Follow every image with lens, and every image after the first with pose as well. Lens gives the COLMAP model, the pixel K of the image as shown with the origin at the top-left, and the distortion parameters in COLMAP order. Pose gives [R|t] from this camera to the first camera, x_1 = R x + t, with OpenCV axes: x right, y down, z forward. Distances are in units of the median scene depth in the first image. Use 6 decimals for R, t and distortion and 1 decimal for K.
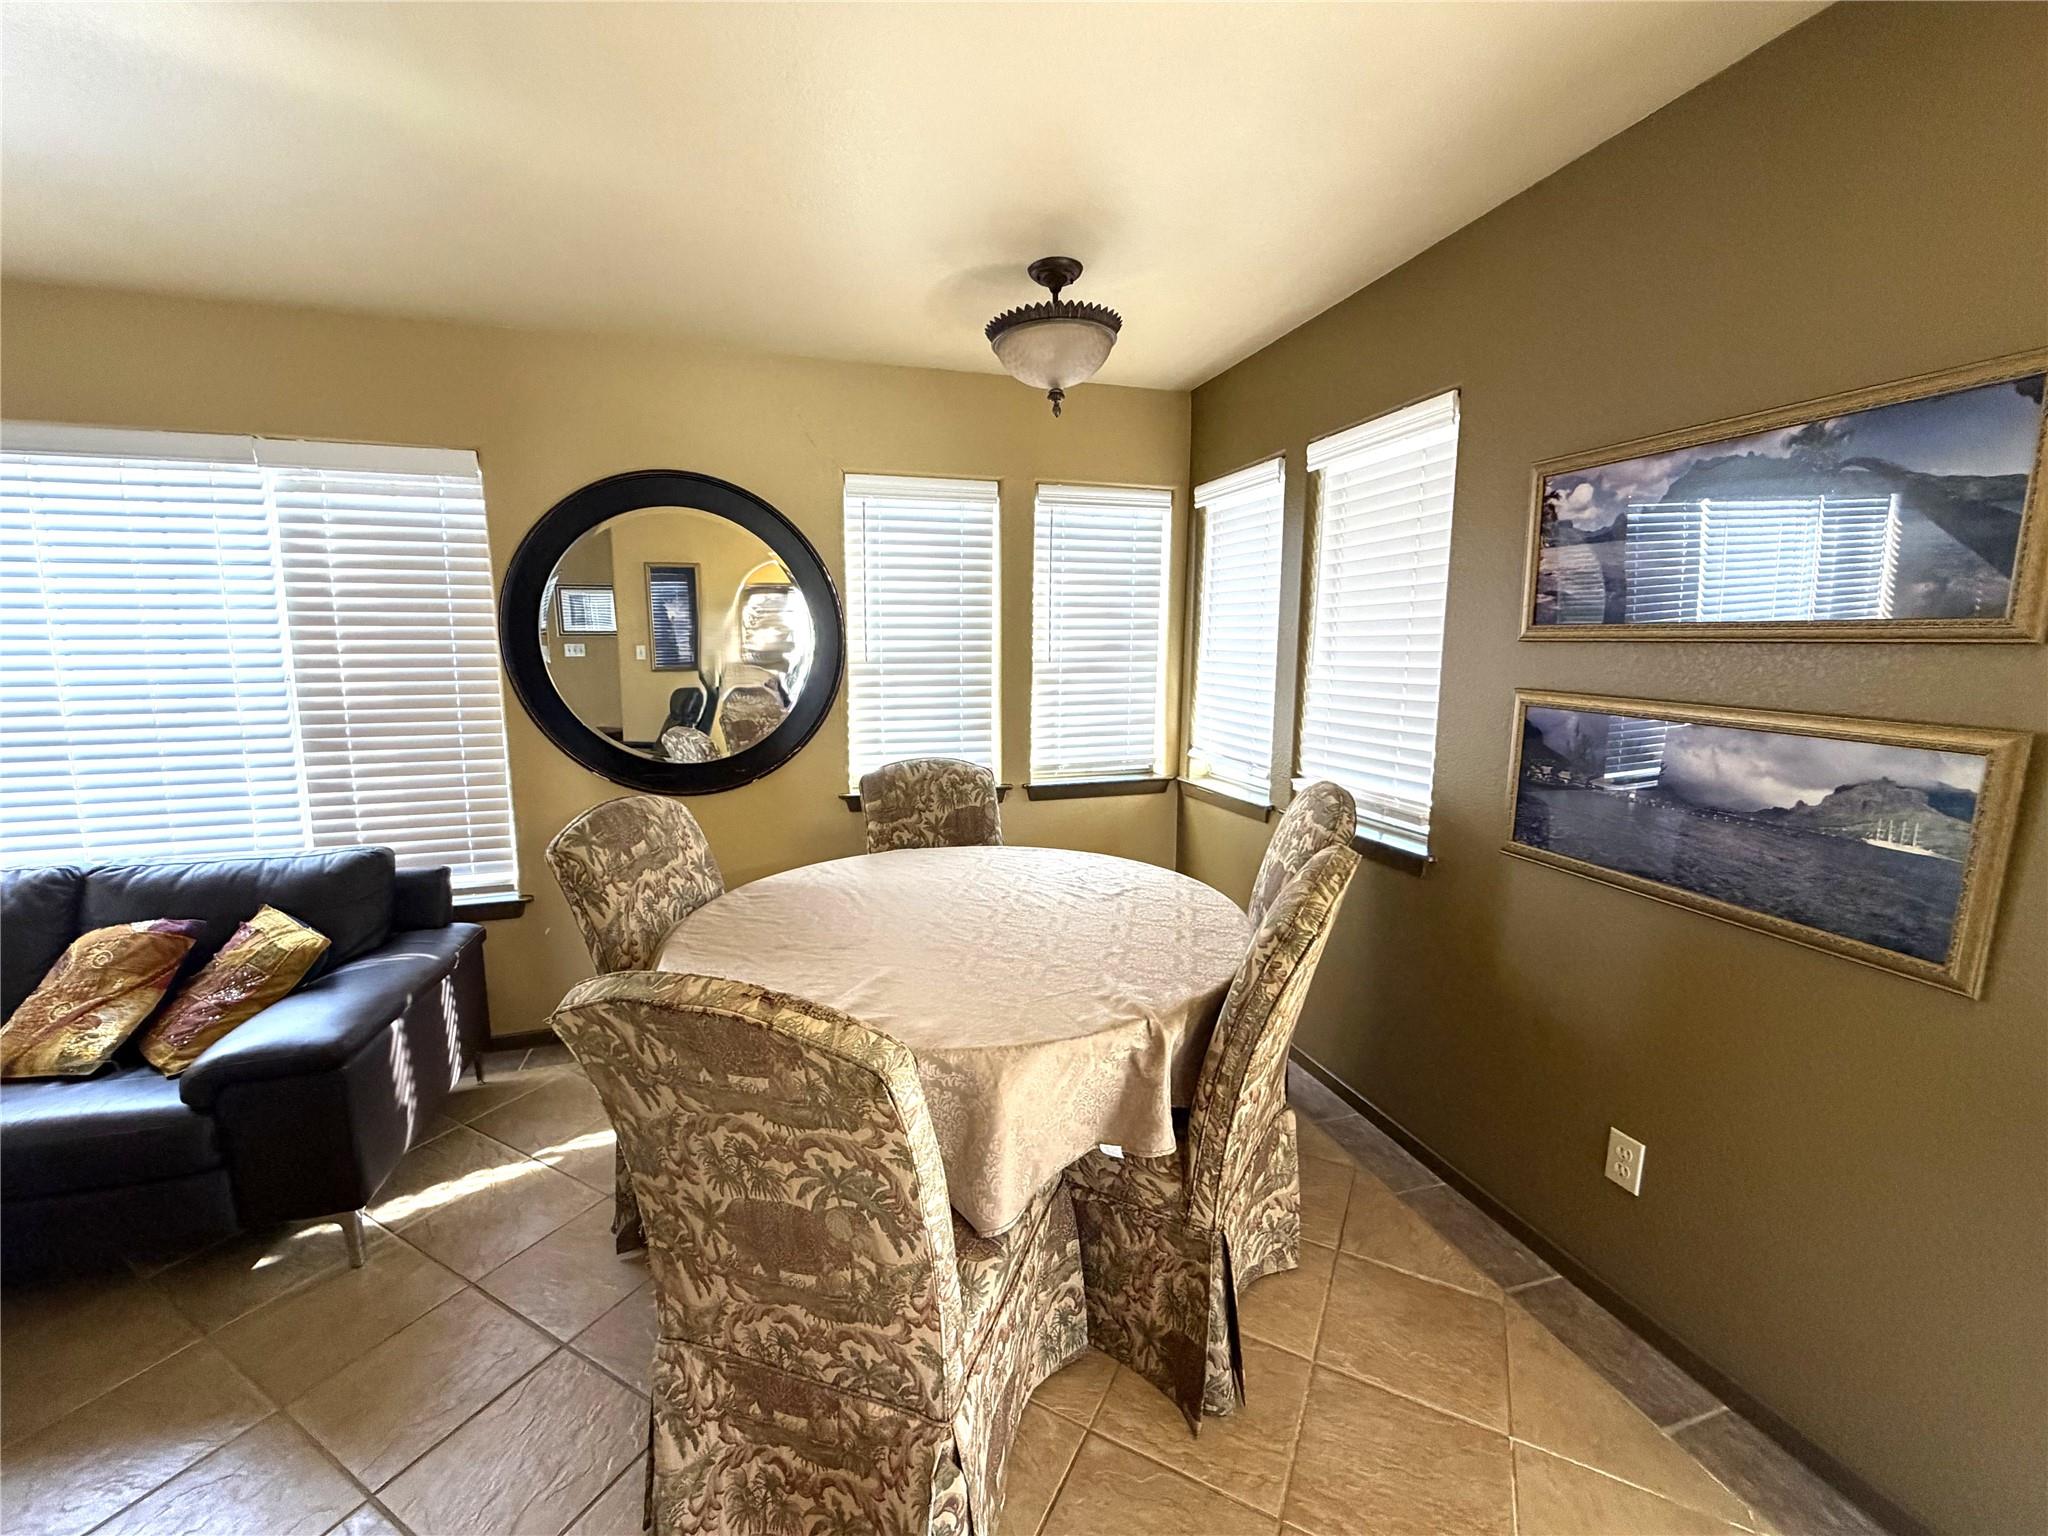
lens RADIAL K [[823.6, 0, 1024.0], [0, 823.6, 768.0], [0, 0, 1]] dist [0.001073, 0.000196]
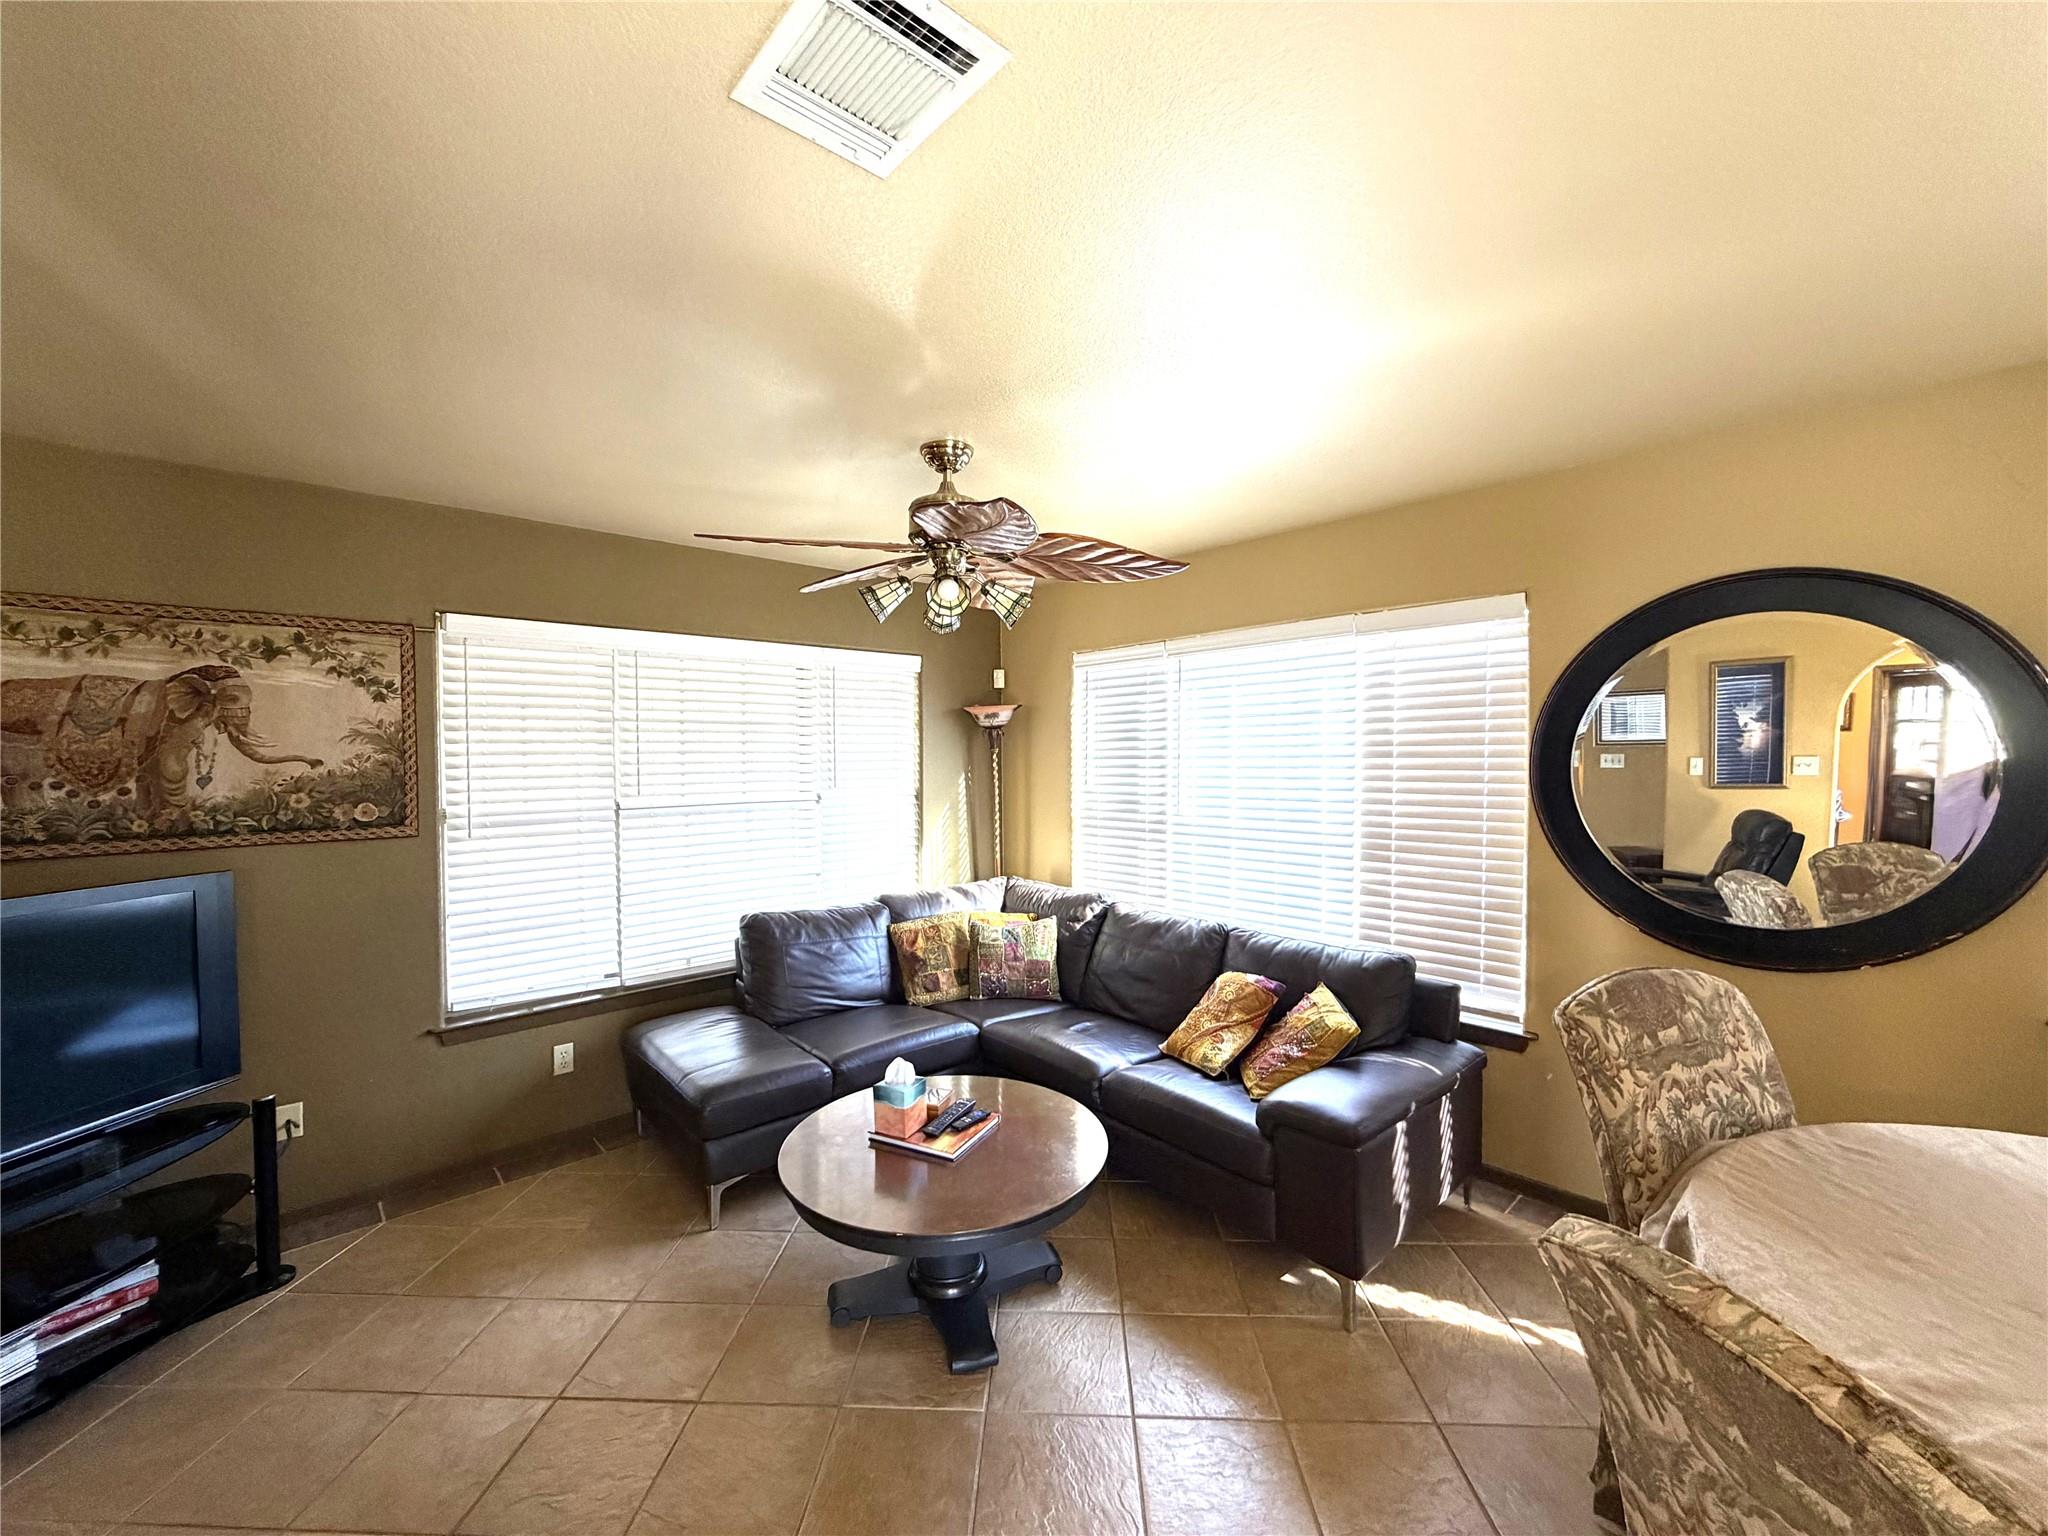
lens RADIAL K [[817.9, 0, 1016.1], [0, 817.9, 772.4], [0, 0, 1]] dist [0.002567, 0.000147]
pose [[0.431203, 0.020730, -0.902017, -0.004456], [-0.123266, 0.991716, -0.036135, -0.052670], [0.893795, 0.126769, 0.430186, 0.008376]]
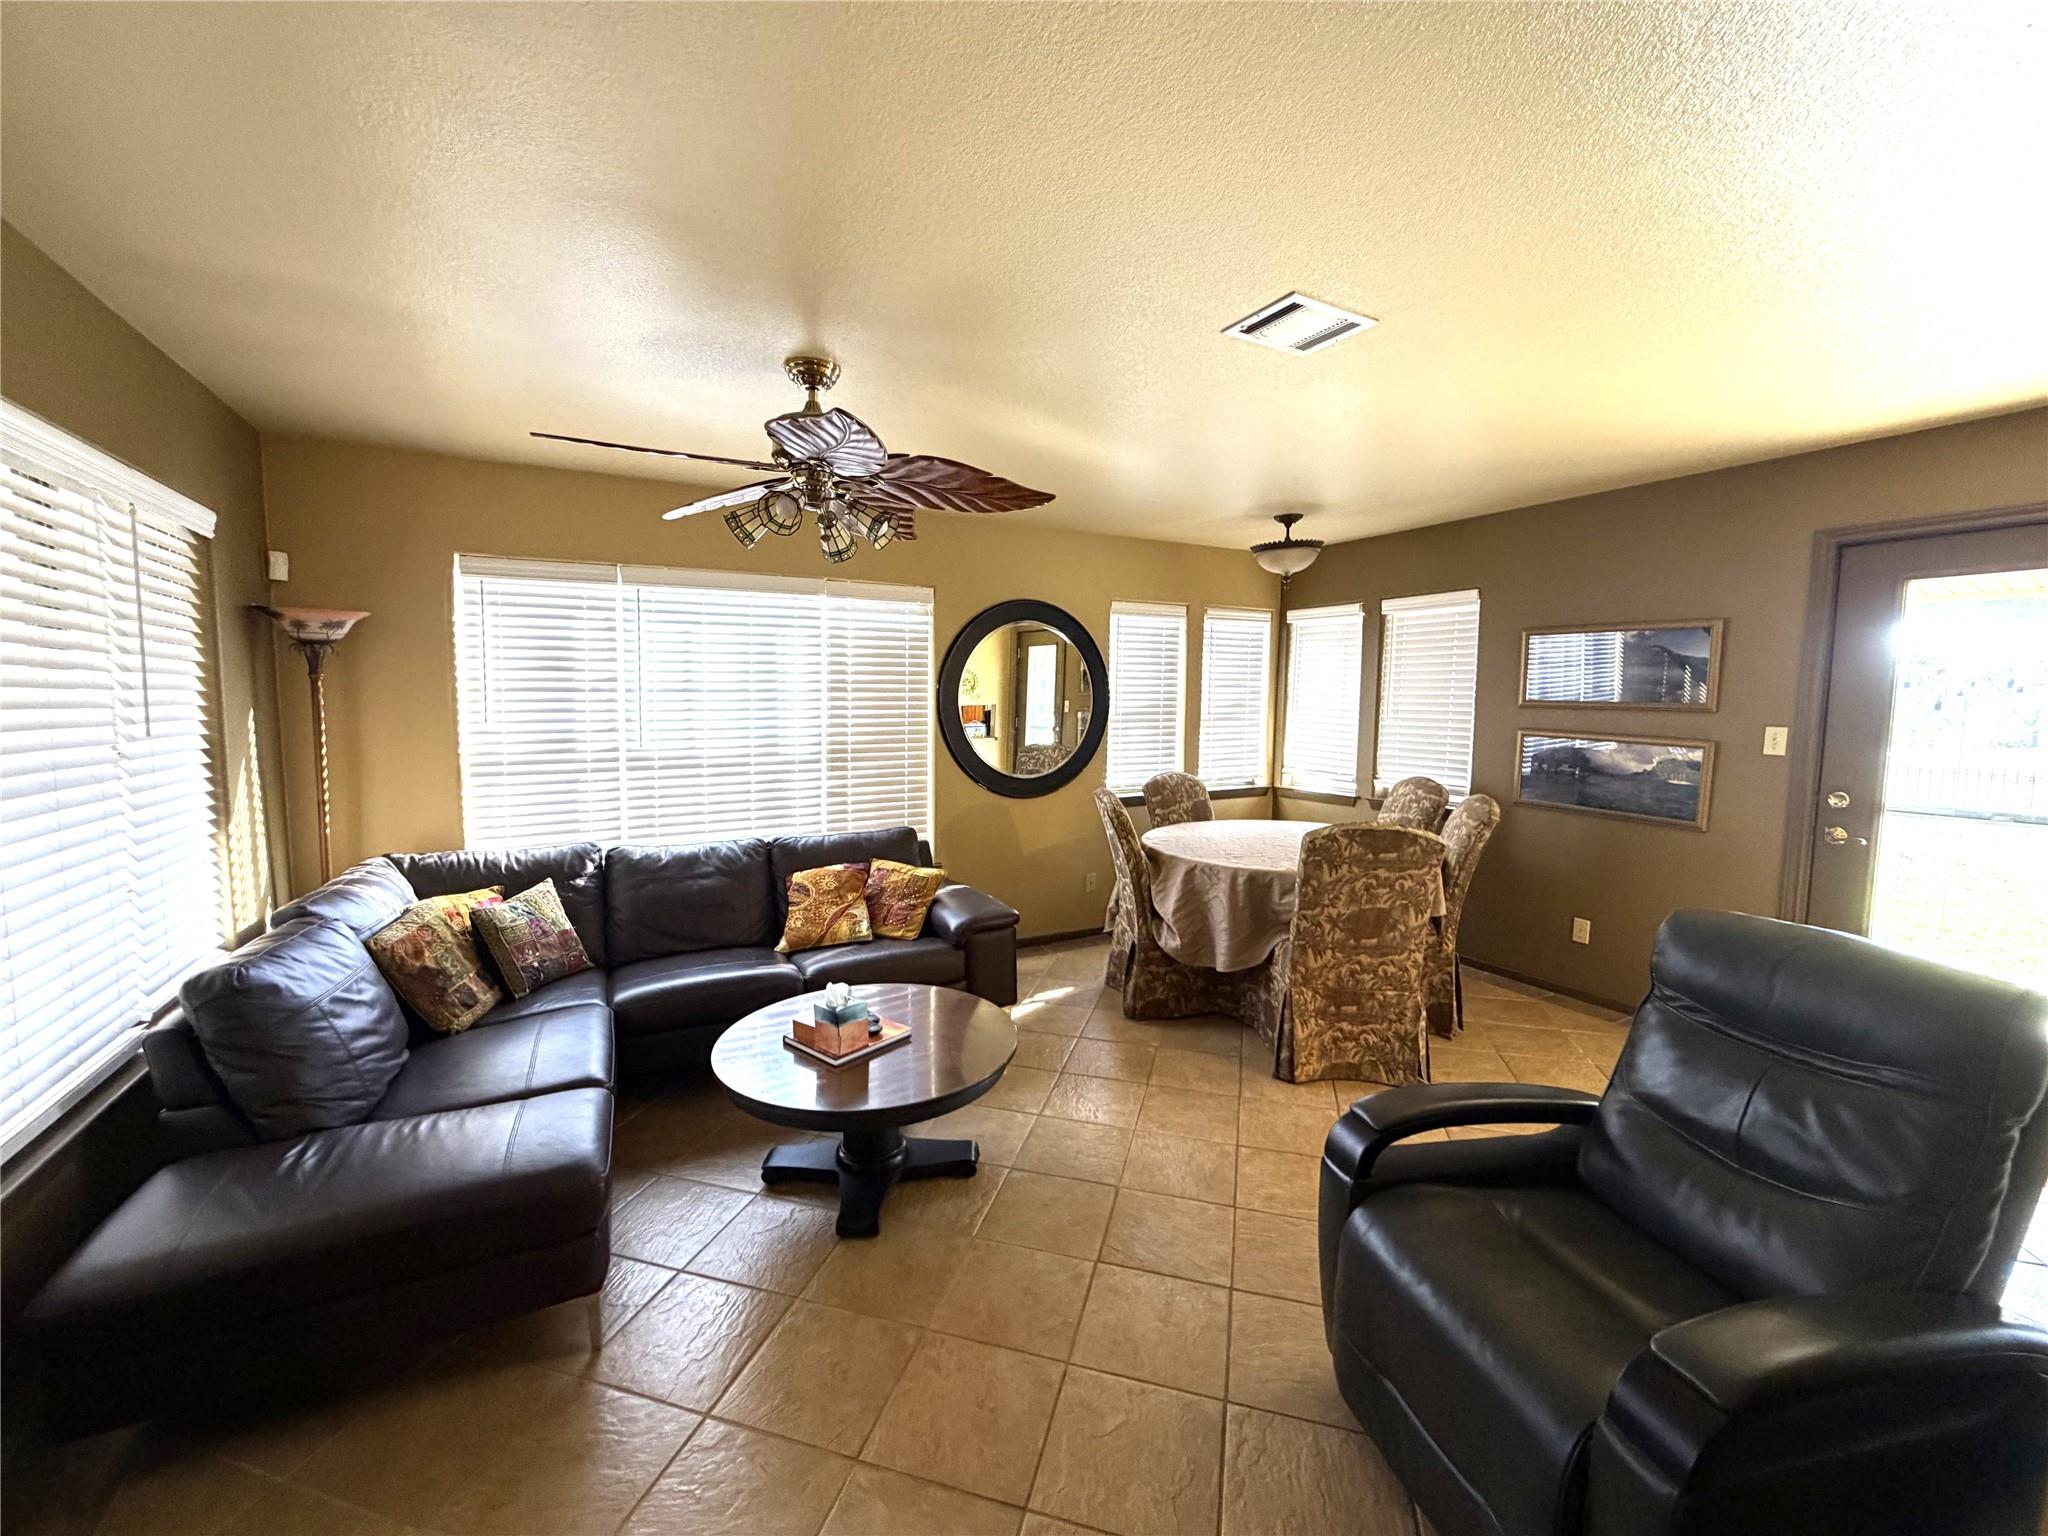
lens RADIAL K [[823.6, 0, 1024.0], [0, 823.6, 768.0], [0, 0, 1]] dist [0.001073, 0.000196]
pose [[0.977049, -0.012763, 0.212630, -1.042366], [0.025070, 0.998156, -0.055286, 0.087825], [-0.211532, 0.059347, 0.975567, -0.774655]]
